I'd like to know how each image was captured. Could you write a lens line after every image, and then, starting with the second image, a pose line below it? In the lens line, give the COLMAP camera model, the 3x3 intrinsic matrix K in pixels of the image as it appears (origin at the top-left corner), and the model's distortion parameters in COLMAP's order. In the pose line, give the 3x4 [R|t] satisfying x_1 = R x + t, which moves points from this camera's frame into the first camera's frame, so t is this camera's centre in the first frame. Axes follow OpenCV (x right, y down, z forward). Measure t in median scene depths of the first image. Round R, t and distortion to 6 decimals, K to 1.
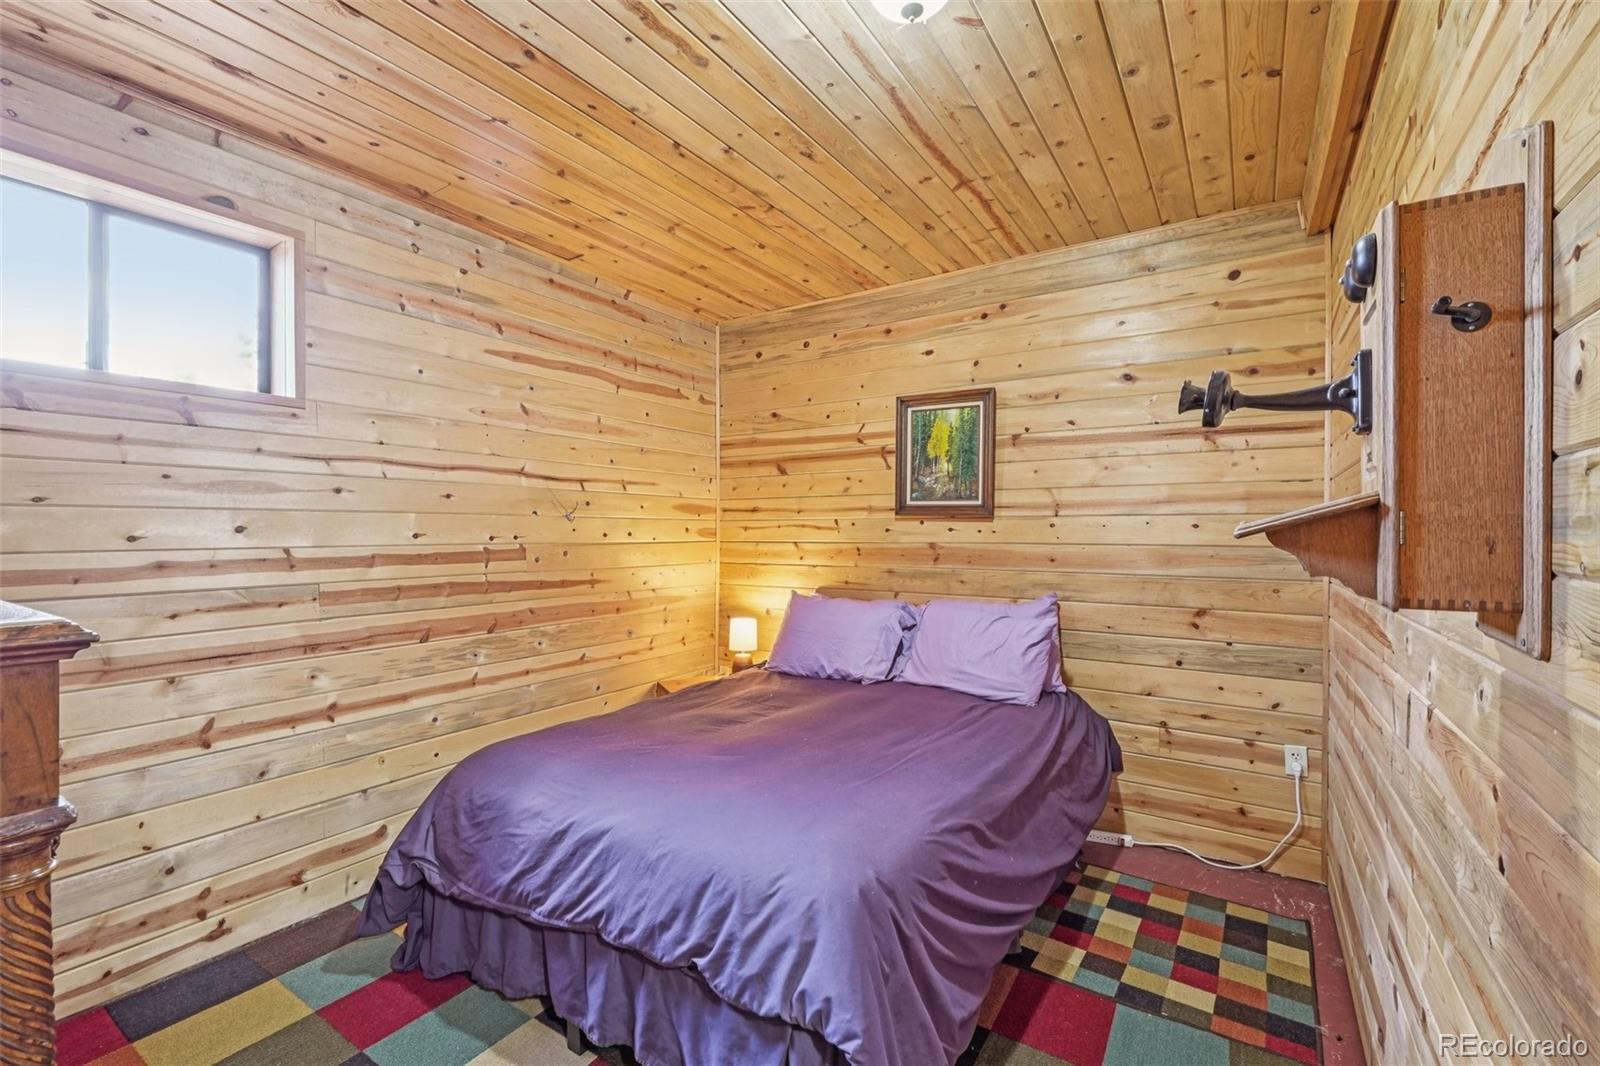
lens RADIAL K [[697.4, 0, 812.9], [0, 697.4, 536.7], [0, 0, 1]] dist [0.003716, 0.000727]
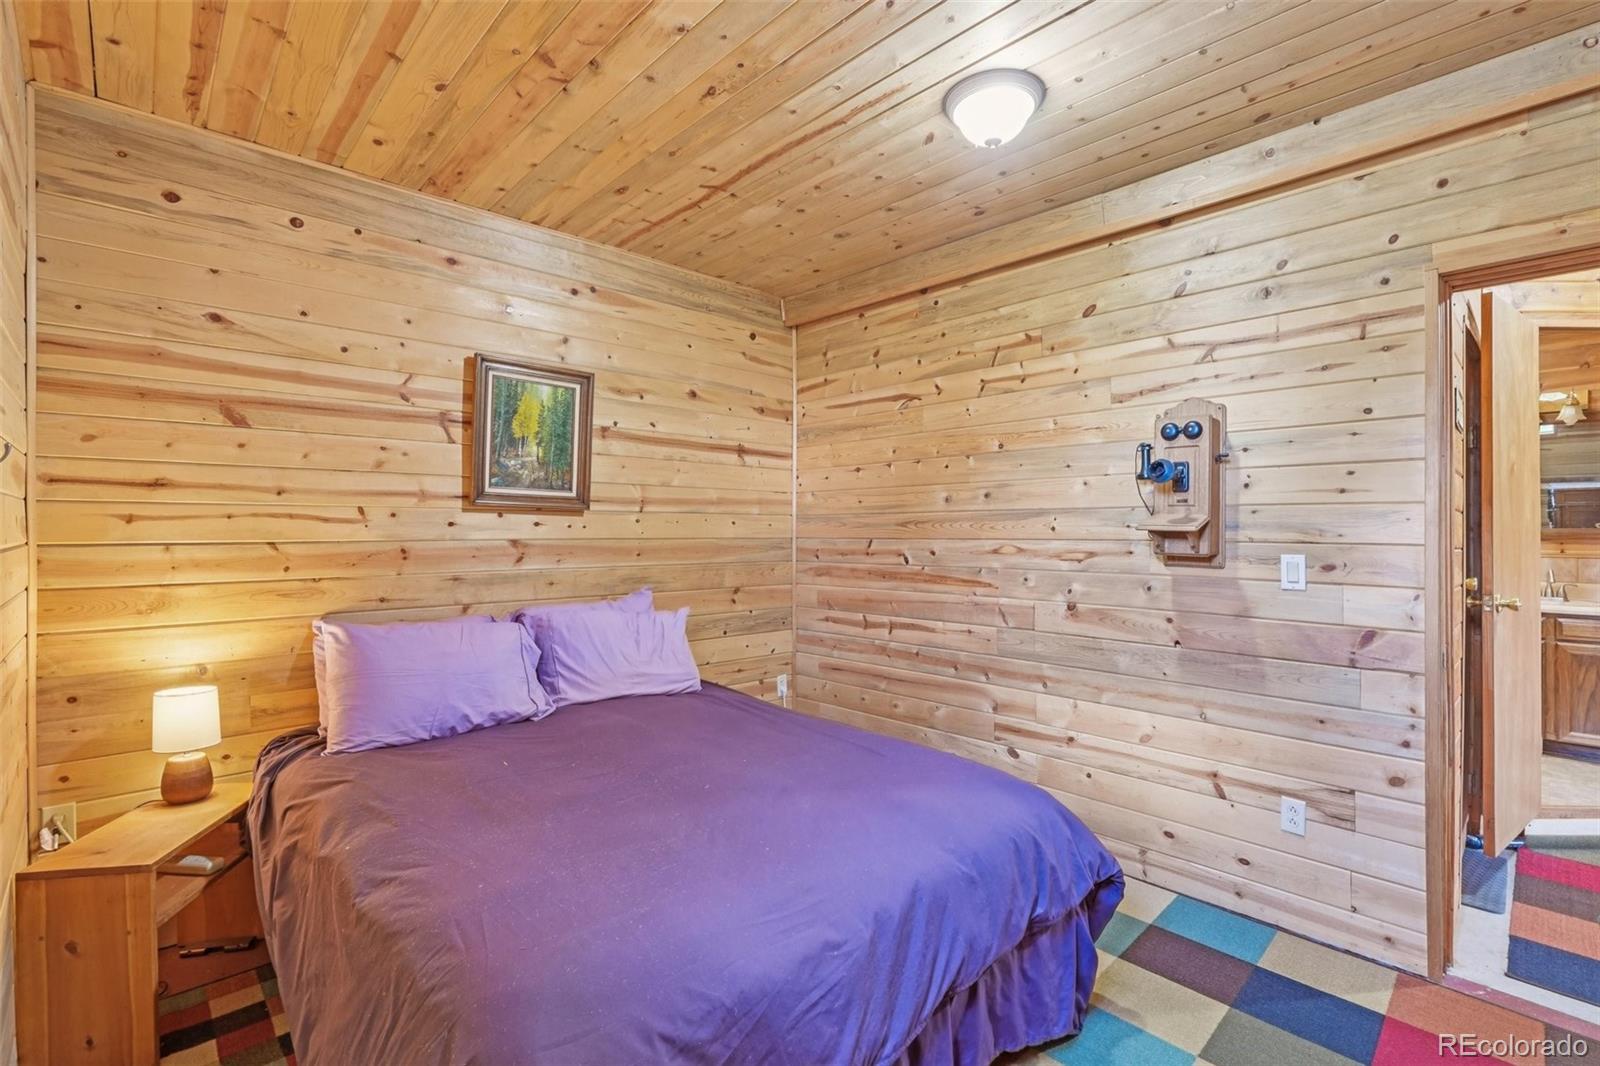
lens RADIAL K [[697.4, 0, 807.2], [0, 697.4, 525.3], [0, 0, 1]] dist [0.003716, 0.000727]
pose [[0.264540, 0.005021, 0.964362, -0.535407], [0.003812, 0.999973, -0.006253, -0.001696], [-0.964367, 0.005331, 0.264514, 0.441567]]
